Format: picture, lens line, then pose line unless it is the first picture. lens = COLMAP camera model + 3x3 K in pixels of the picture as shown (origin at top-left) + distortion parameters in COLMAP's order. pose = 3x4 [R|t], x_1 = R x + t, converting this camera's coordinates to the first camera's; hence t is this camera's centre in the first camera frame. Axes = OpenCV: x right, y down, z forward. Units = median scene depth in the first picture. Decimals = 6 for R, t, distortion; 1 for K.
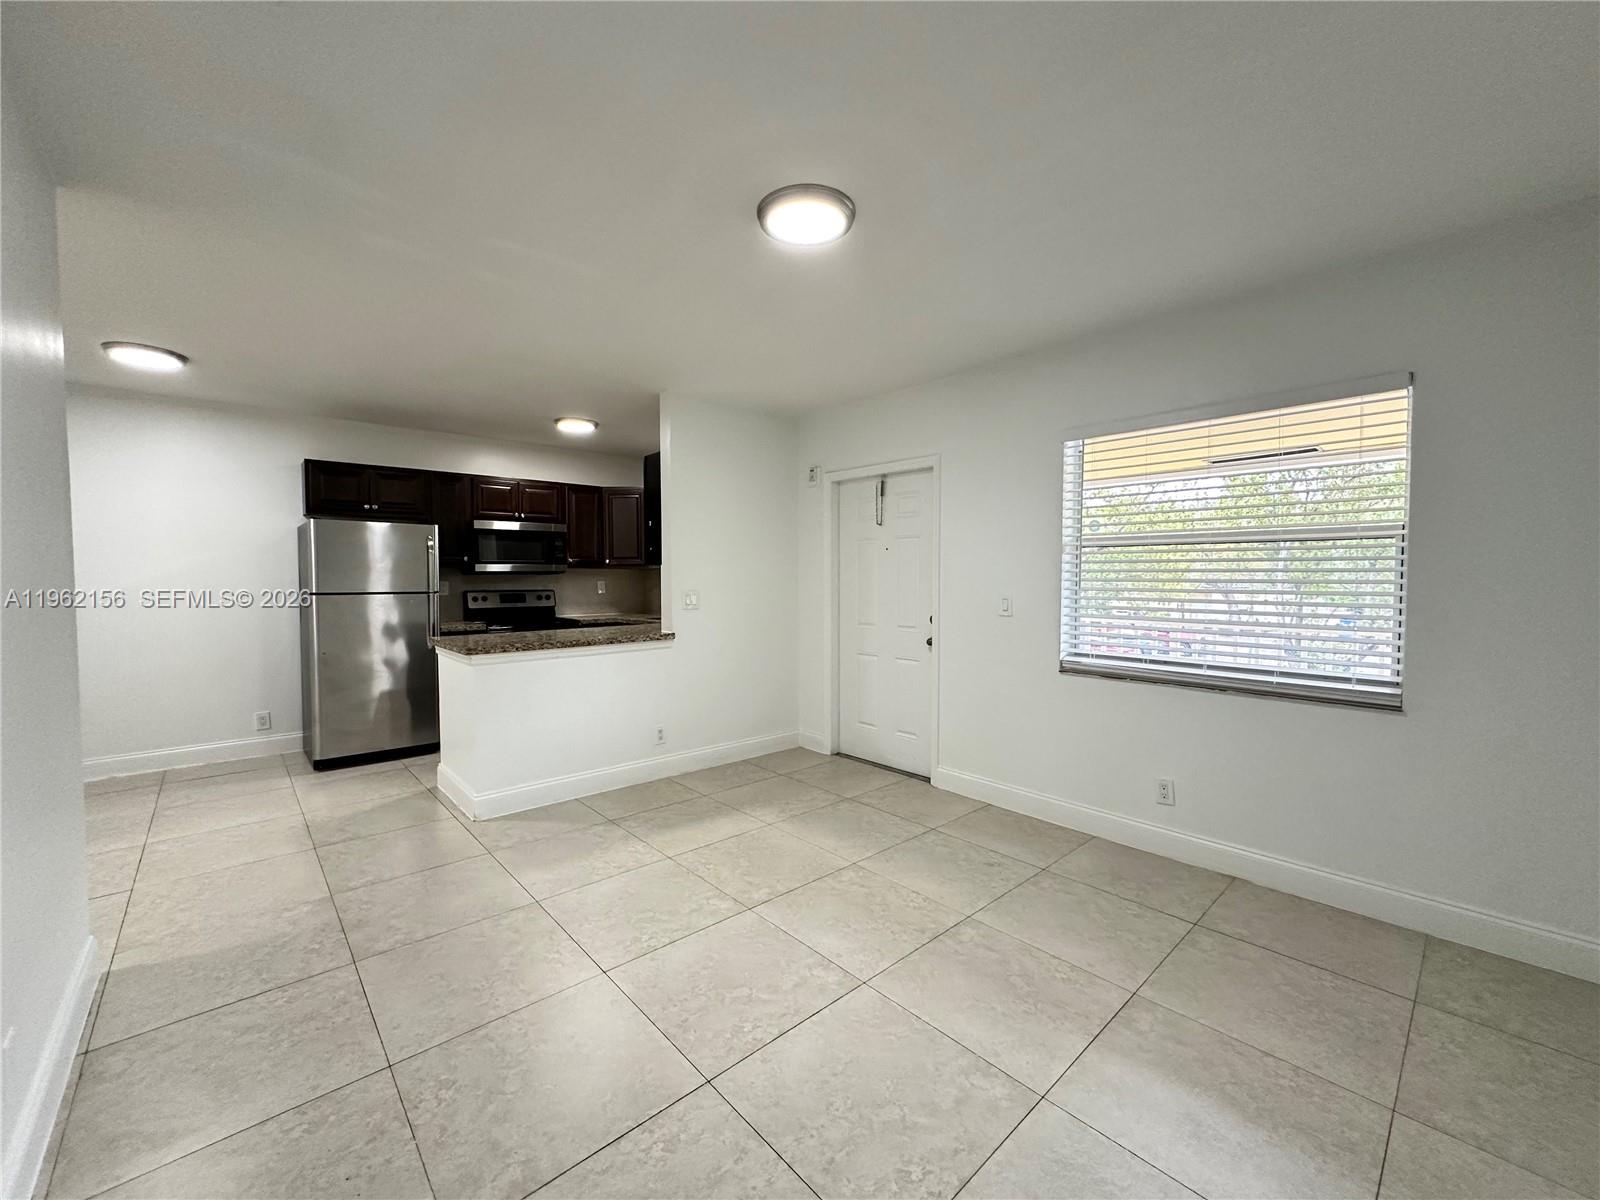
lens RADIAL K [[637.7, 0, 800.8], [0, 637.7, 599.6], [0, 0, 1]] dist [-0.003313, 0.000703]
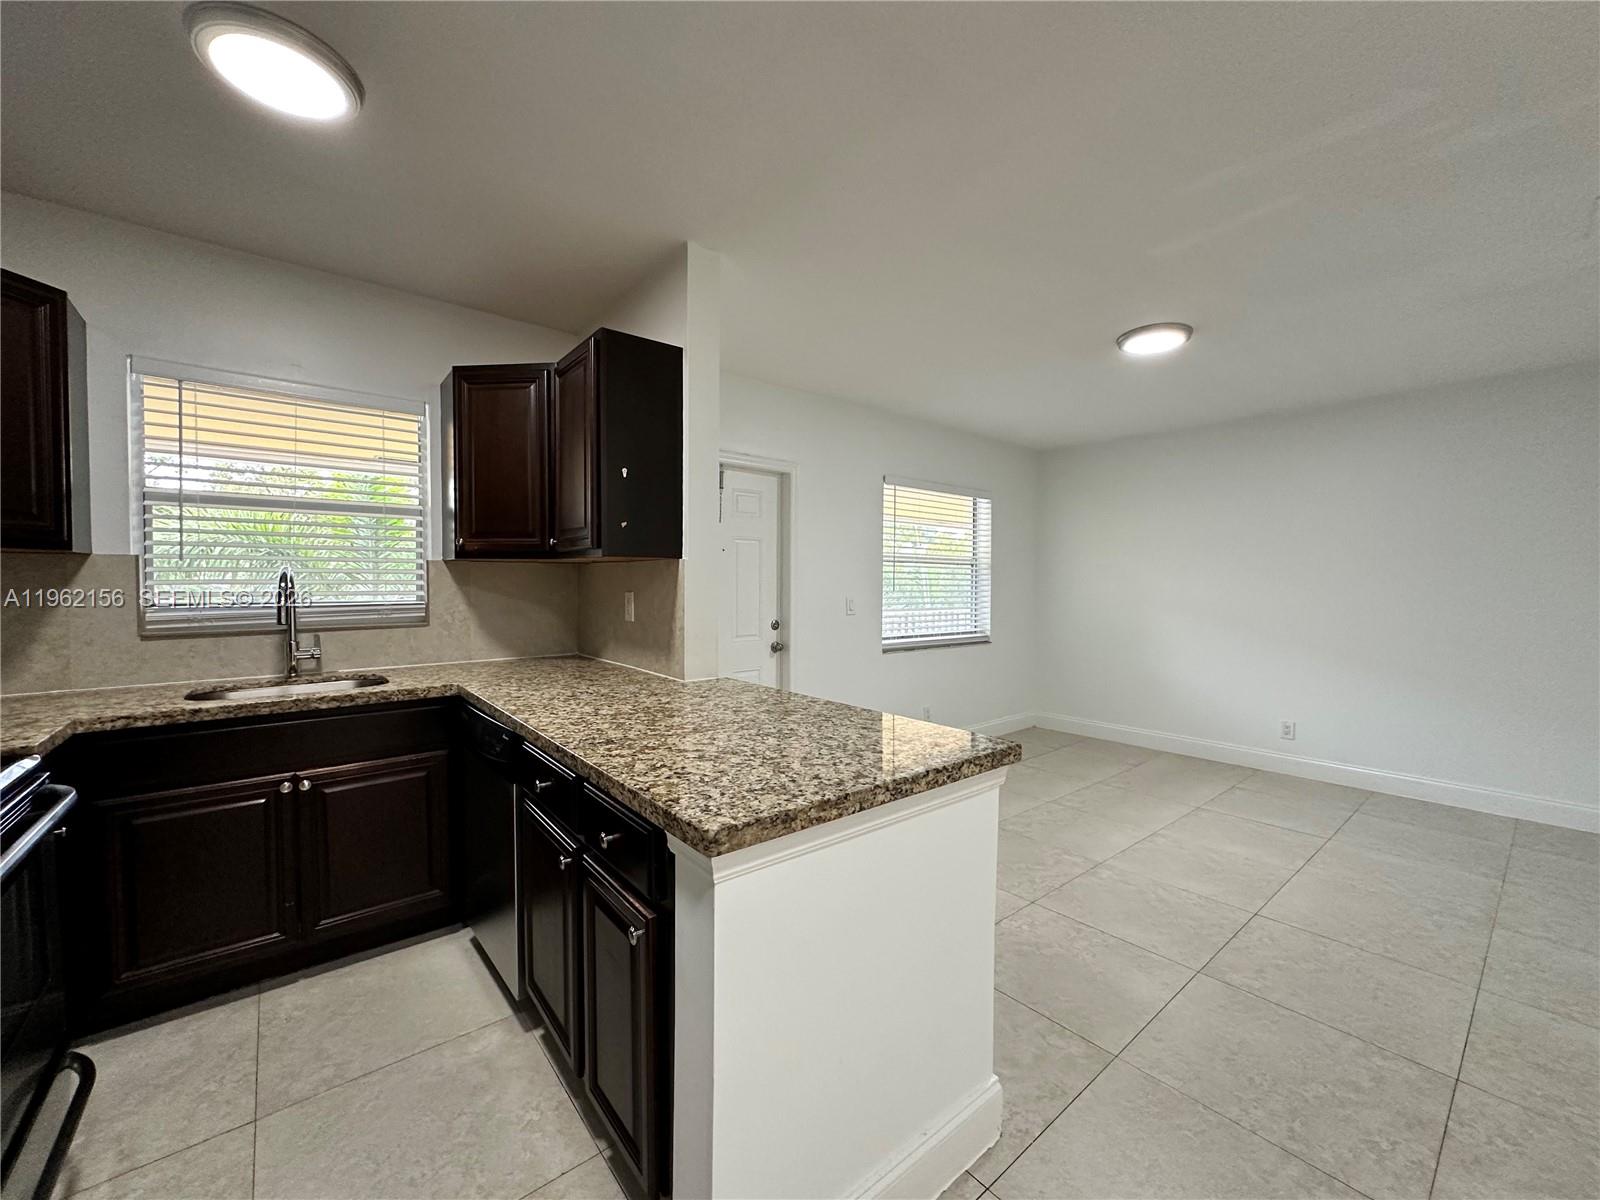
lens RADIAL K [[637.7, 0, 799.4], [0, 637.7, 598.8], [0, 0, 1]] dist [-0.003313, 0.000703]
pose [[0.048746, -0.024942, 0.998500, -0.782756], [0.032065, 0.999212, 0.023394, -0.031433], [-0.998296, 0.030876, 0.049508, 0.910301]]
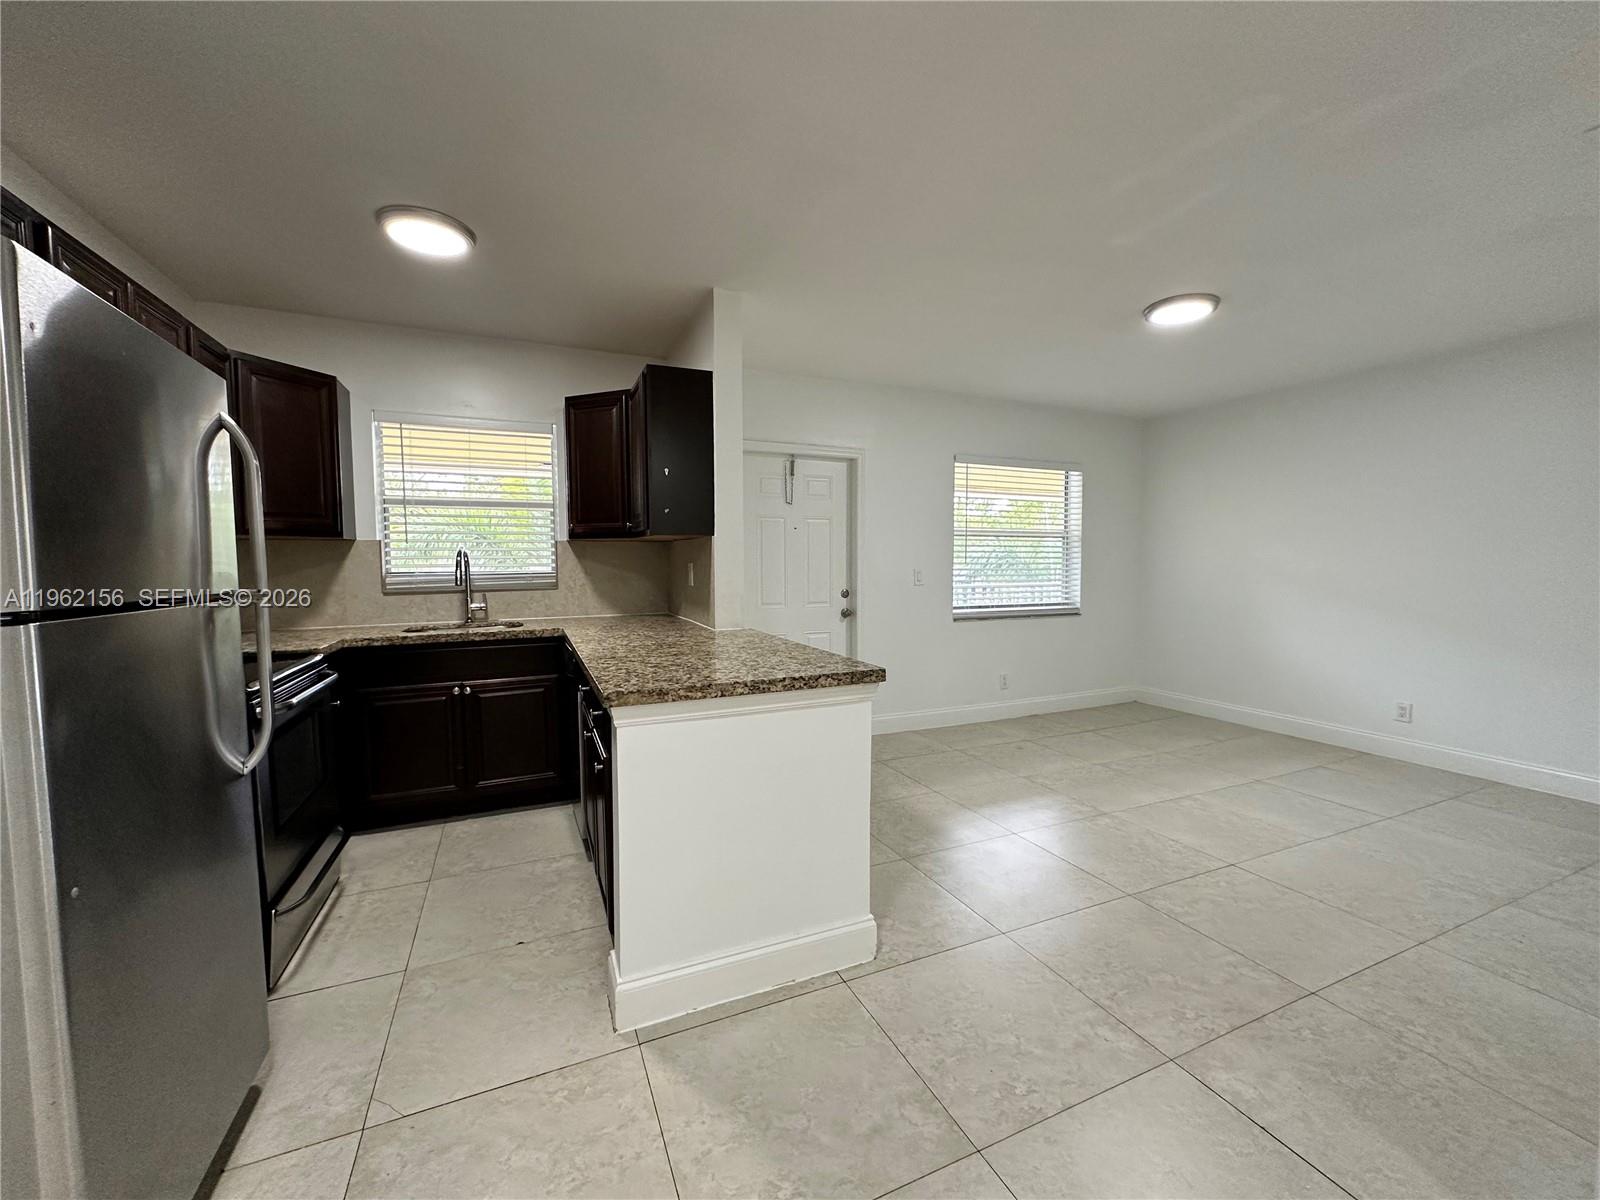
lens RADIAL K [[637.7, 0, 799.5], [0, 637.7, 598.3], [0, 0, 1]] dist [-0.003313, 0.000703]
pose [[0.315787, -0.055648, 0.947197, -0.889196], [0.038828, 0.998200, 0.045700, -0.015039], [-0.948035, 0.022347, 0.317379, 0.716273]]
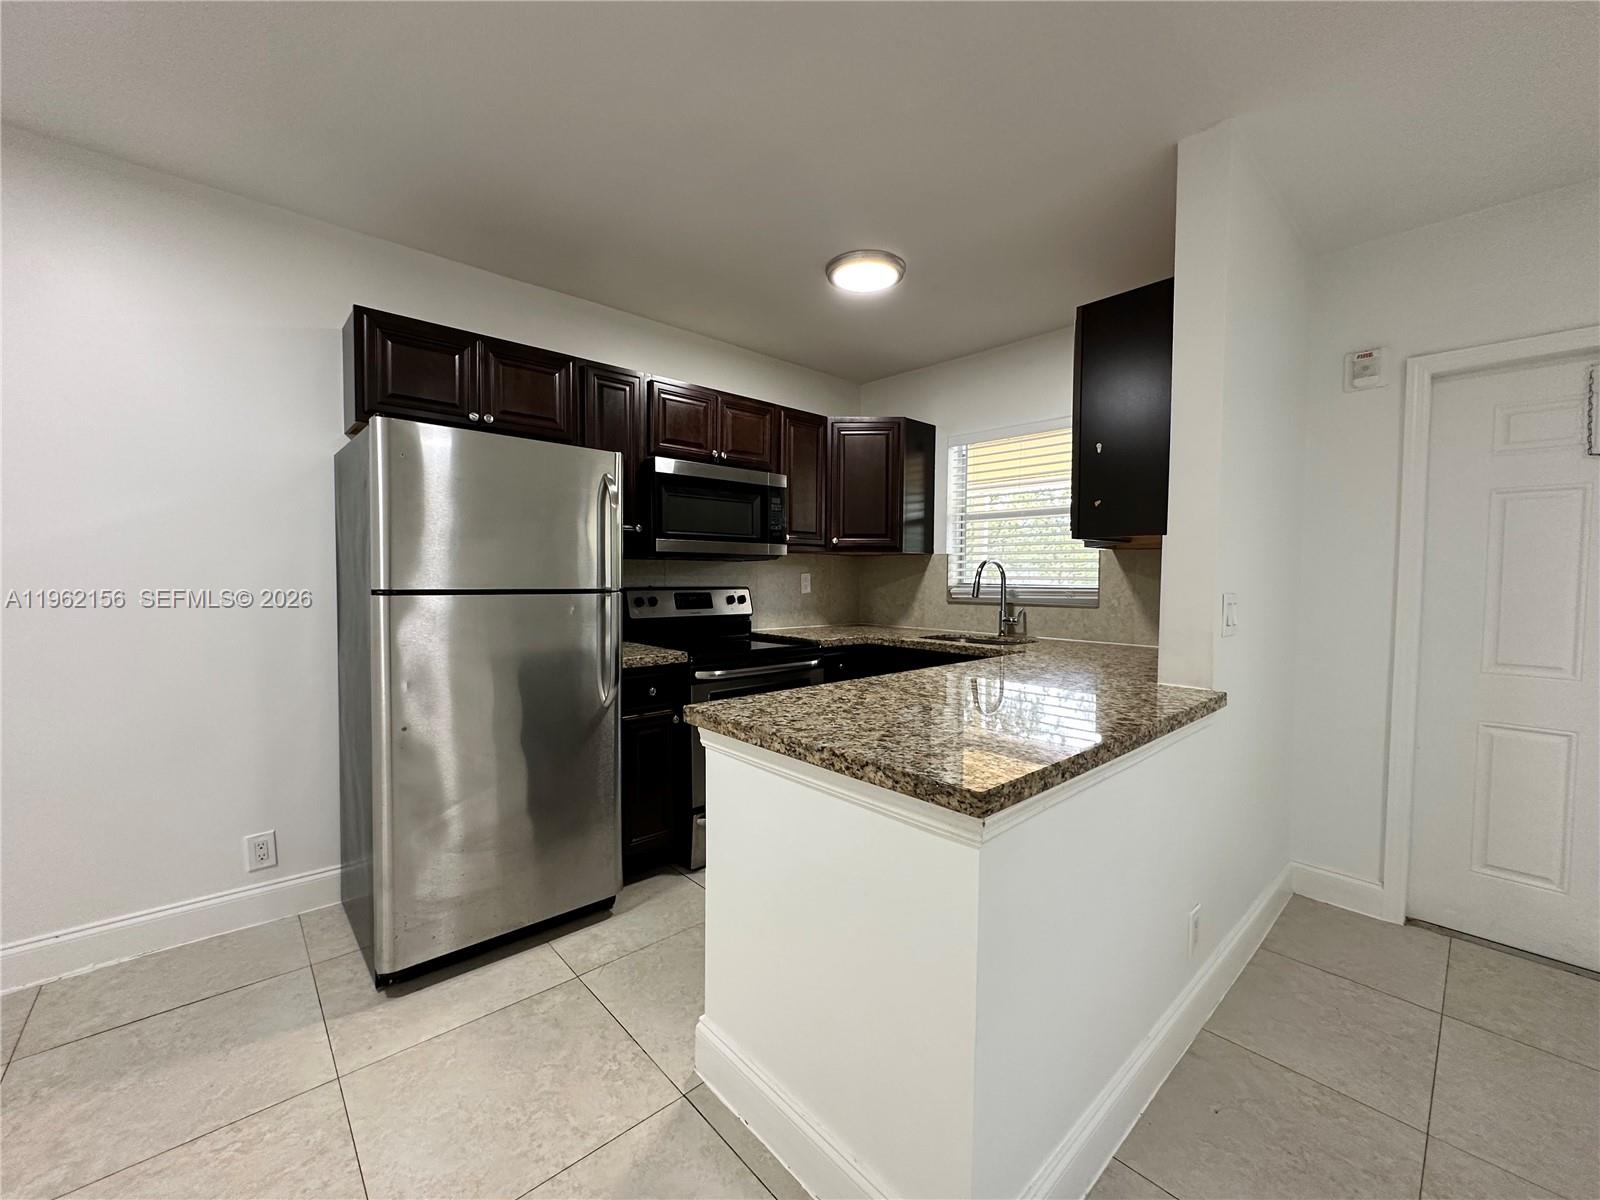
lens RADIAL K [[637.7, 0, 798.8], [0, 637.7, 597.7], [0, 0, 1]] dist [-0.003313, 0.000703]
pose [[0.999934, 0.011299, 0.002308, -0.491372], [-0.011301, 0.999936, 0.000906, -0.008808], [-0.002298, -0.000932, 0.999997, 0.576563]]
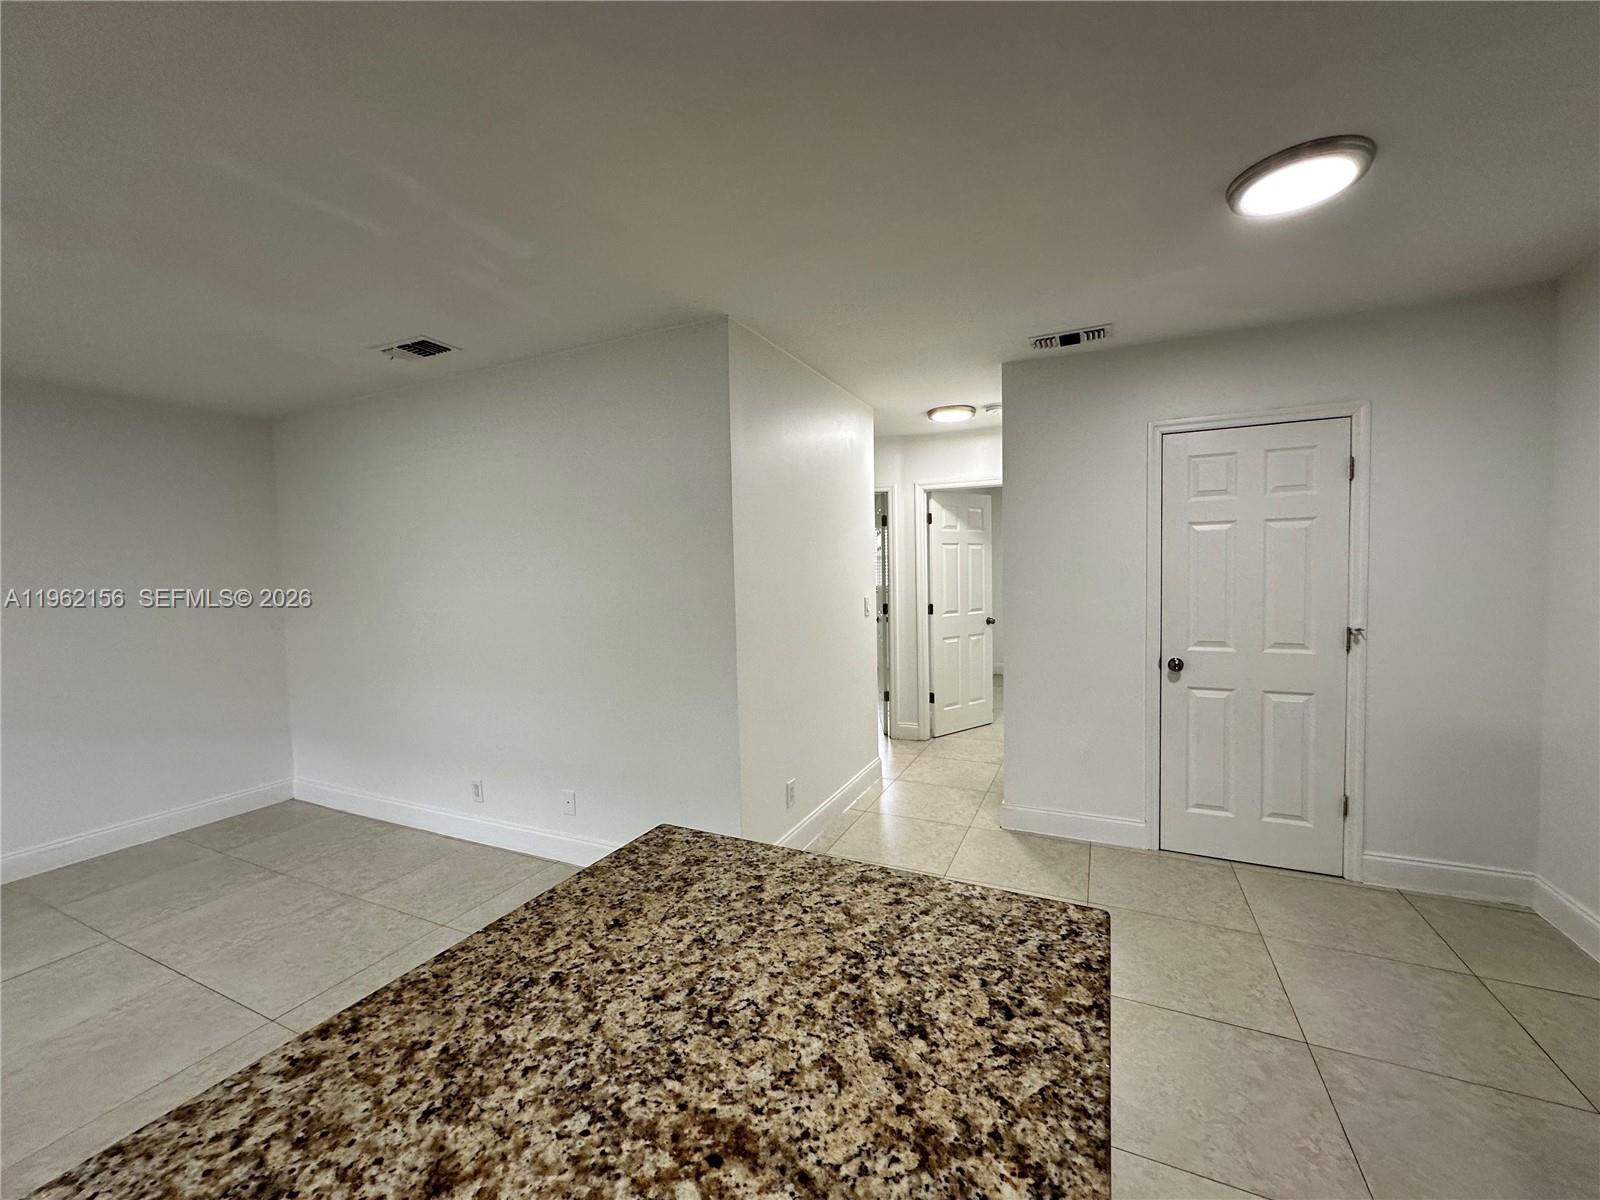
lens RADIAL K [[637.7, 0, 799.8], [0, 637.7, 595.6], [0, 0, 1]] dist [-0.003313, 0.000703]
pose [[-0.925850, 0.039561, -0.375816, -0.372352], [0.010327, 0.996782, 0.079486, -0.077312], [0.377751, 0.069711, -0.923279, 1.119784]]
